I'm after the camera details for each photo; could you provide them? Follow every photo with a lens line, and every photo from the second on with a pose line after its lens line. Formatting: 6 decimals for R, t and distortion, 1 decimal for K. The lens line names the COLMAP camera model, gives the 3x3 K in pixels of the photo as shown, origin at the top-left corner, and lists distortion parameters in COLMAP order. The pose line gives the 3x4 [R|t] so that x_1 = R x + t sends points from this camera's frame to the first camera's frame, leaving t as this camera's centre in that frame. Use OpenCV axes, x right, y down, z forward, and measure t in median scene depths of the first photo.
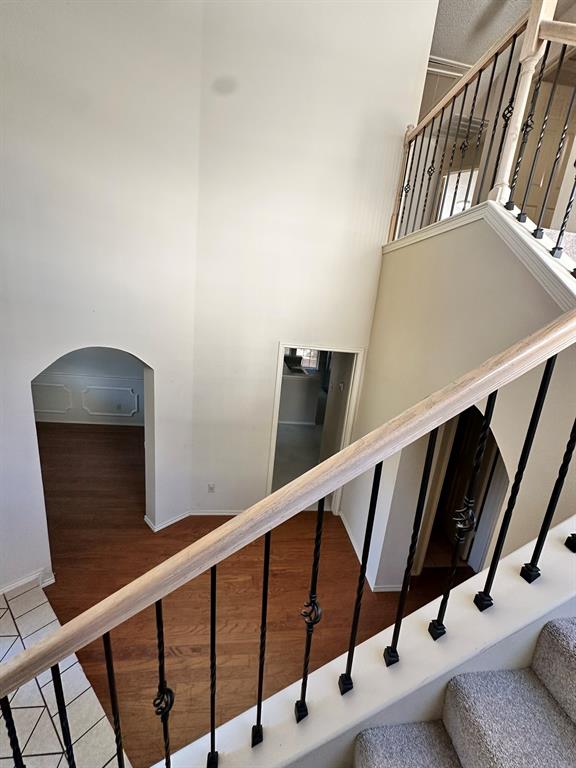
lens RADIAL K [[309.2, 0, 288.0], [0, 309.2, 384.0], [0, 0, 1]] dist [-0.001249, 0.000179]
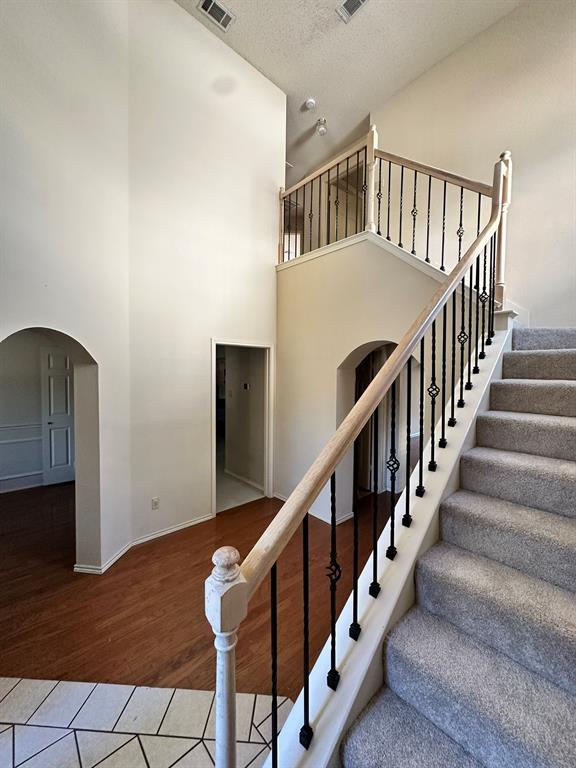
lens RADIAL K [[305.5, 0, 288.0], [0, 305.5, 384.0], [0, 0, 1]] dist [-0.024114, -0.000098]
pose [[0.817991, -0.110621, 0.564494, -0.437086], [0.200482, 0.974630, -0.099519, 0.183106], [-0.539163, 0.194577, 0.819416, 0.010330]]
